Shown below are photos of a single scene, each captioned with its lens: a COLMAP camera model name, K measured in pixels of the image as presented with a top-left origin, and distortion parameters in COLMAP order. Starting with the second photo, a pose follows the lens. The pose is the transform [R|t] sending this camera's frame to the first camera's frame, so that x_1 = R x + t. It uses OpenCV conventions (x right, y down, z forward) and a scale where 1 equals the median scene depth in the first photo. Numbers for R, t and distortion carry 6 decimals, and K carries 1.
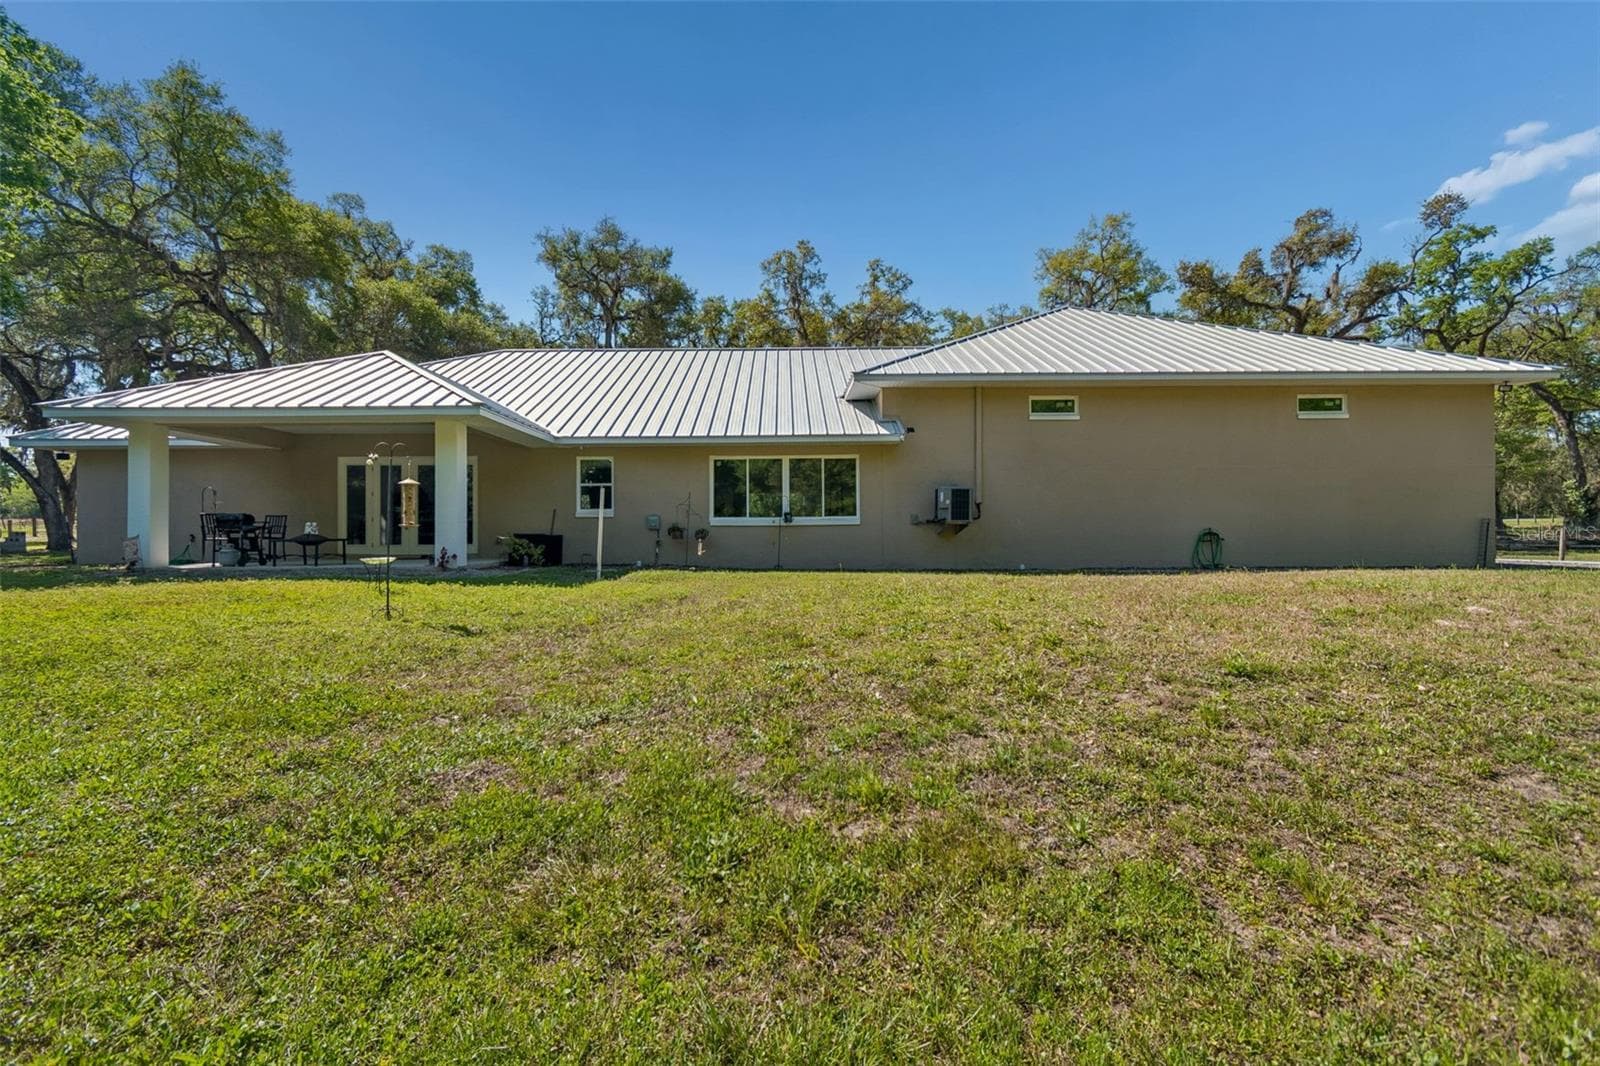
lens RADIAL K [[700.4, 0, 786.1], [0, 700.4, 531.4], [0, 0, 1]] dist [0.001410, 0.000044]
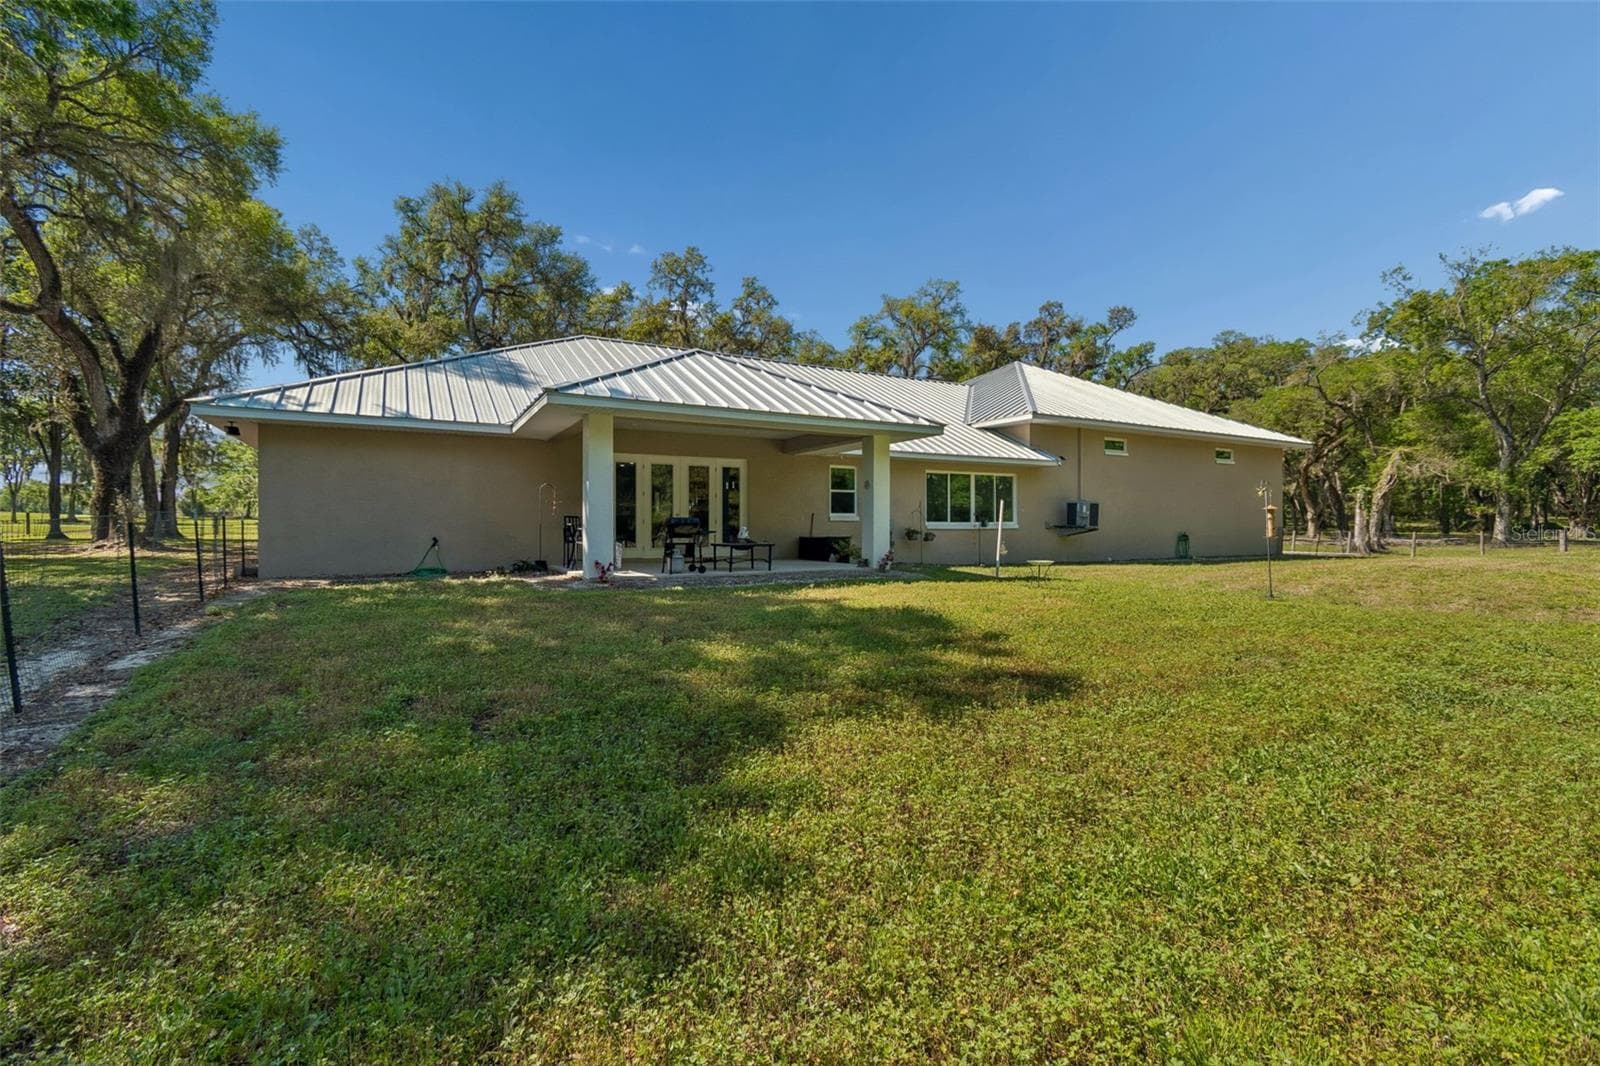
lens RADIAL K [[700.4, 0, 786.1], [0, 700.4, 531.4], [0, 0, 1]] dist [0.001410, 0.000044]
pose [[0.875000, 0.002078, 0.484118, -0.871760], [-0.004321, 0.999984, 0.003517, -0.007473], [-0.484103, -0.005169, 0.874996, 0.086684]]
